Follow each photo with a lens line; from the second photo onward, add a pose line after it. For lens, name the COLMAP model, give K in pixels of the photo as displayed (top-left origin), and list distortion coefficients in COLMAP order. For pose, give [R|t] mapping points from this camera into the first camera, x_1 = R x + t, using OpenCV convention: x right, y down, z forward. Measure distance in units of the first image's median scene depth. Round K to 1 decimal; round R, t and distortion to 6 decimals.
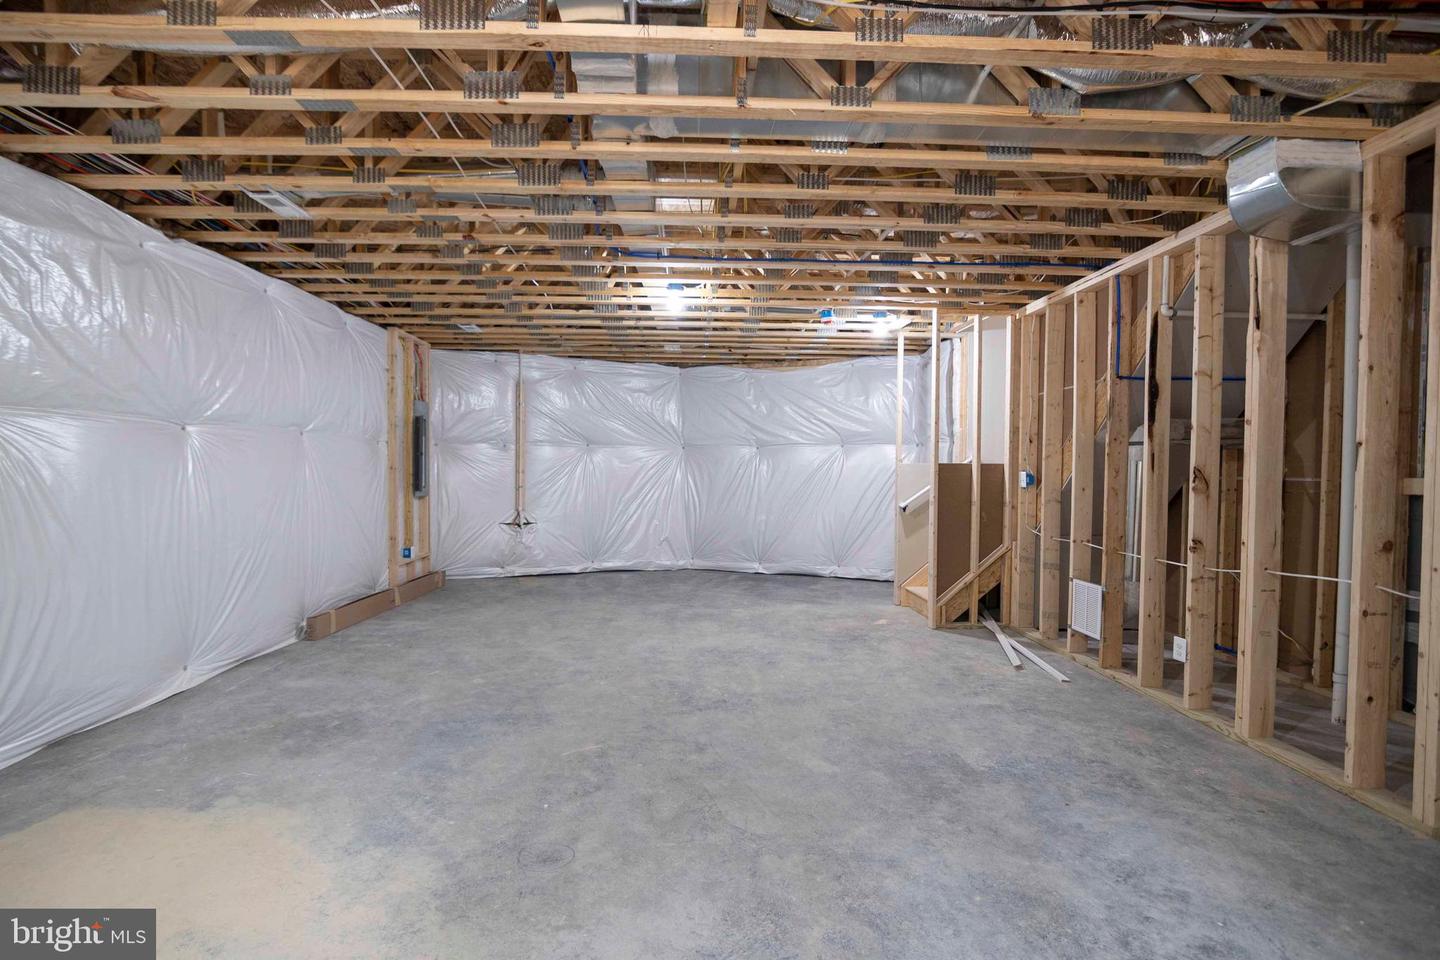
lens RADIAL K [[698.2, 0, 714.4], [0, 698.2, 486.8], [0, 0, 1]] dist [-0.020711, -0.000080]
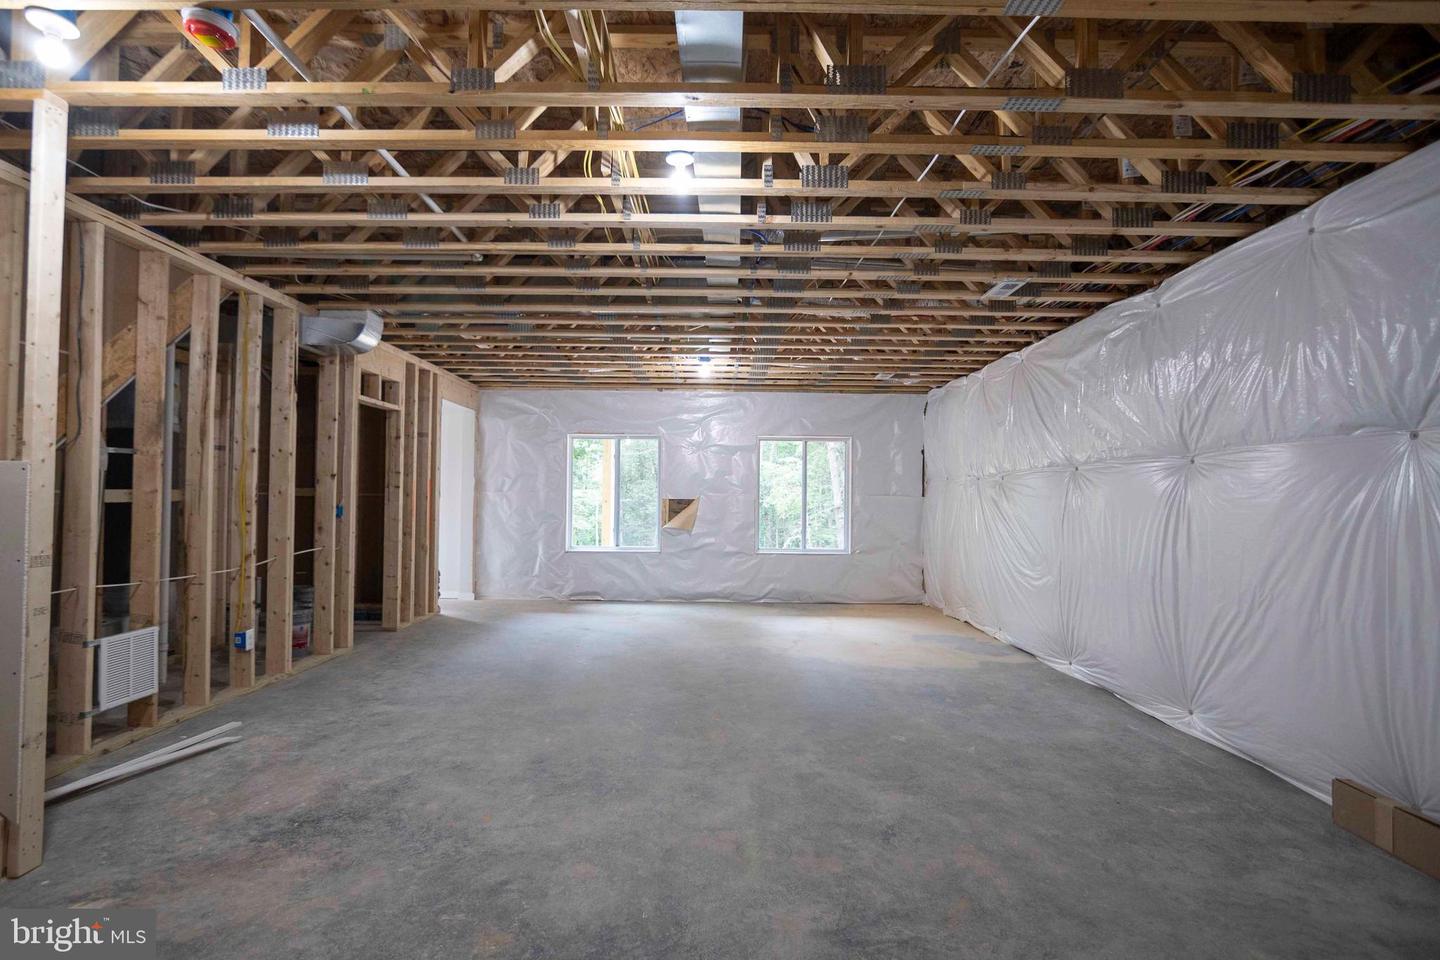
lens RADIAL K [[698.2, 0, 714.4], [0, 698.2, 486.8], [0, 0, 1]] dist [-0.020711, -0.000080]
pose [[-0.999141, -0.018910, 0.036884, -0.129222], [-0.018550, 0.999777, 0.010087, -0.042666], [-0.037067, 0.009394, -0.999269, 1.841407]]
